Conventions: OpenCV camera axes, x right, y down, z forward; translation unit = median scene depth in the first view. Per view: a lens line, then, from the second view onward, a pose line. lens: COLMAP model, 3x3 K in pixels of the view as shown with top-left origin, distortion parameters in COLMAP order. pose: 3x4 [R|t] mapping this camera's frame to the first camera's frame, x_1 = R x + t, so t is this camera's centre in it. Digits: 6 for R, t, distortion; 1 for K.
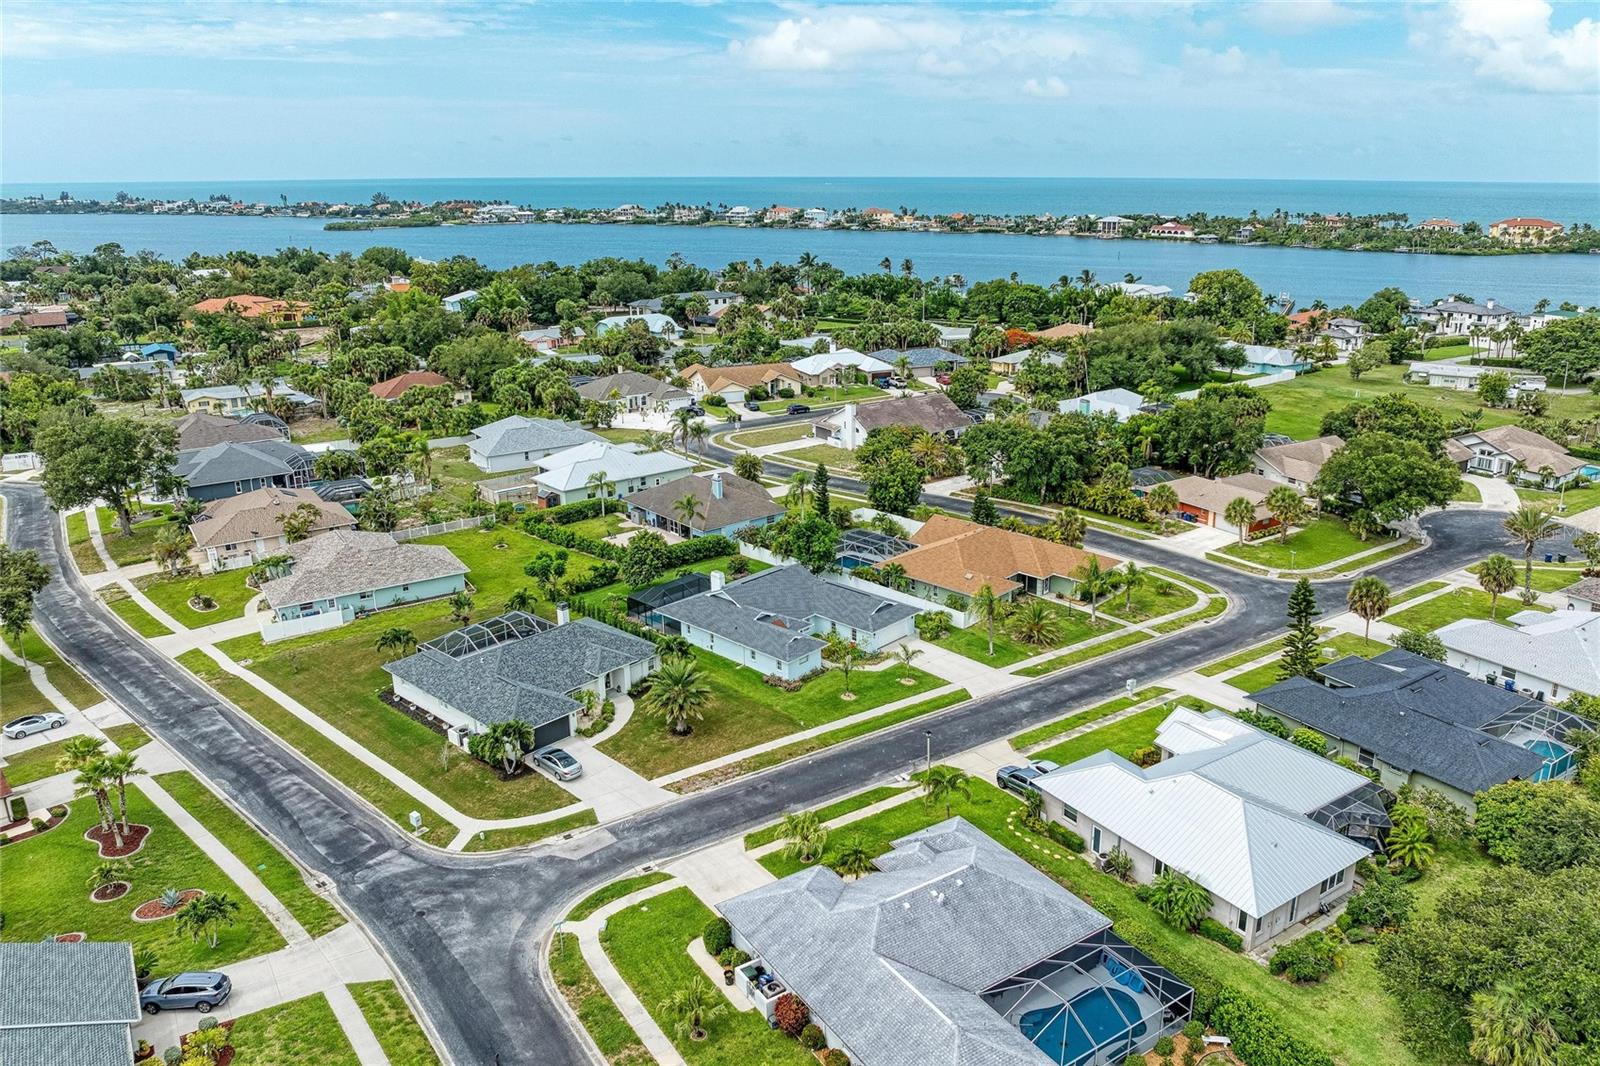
lens RADIAL K [[1115.6, 0, 821.0], [0, 1115.6, 536.1], [0, 0, 1]] dist [-0.033023, -0.000528]
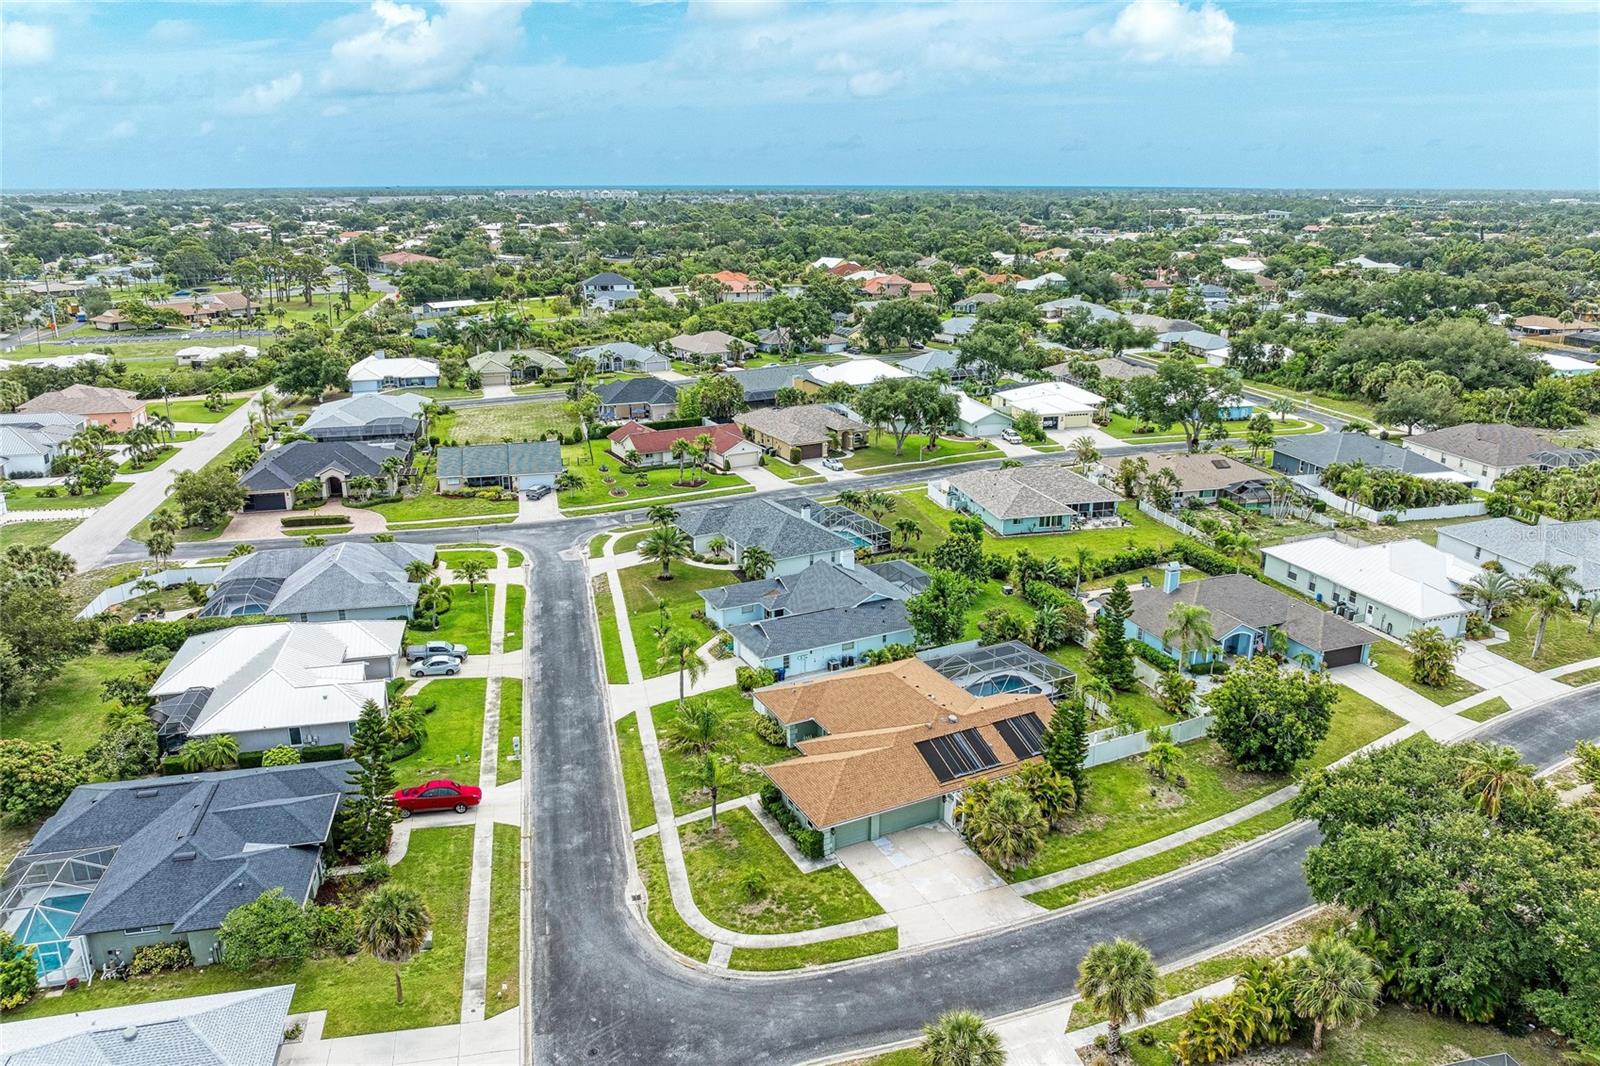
lens RADIAL K [[1127.9, 0, 818.0], [0, 1127.9, 527.7], [0, 0, 1]] dist [-0.035376, -0.001429]
pose [[-0.342853, 0.278480, -0.897163, 0.670189], [-0.294089, 0.875221, 0.384056, -0.299542], [0.892168, 0.395520, -0.218174, 0.953978]]
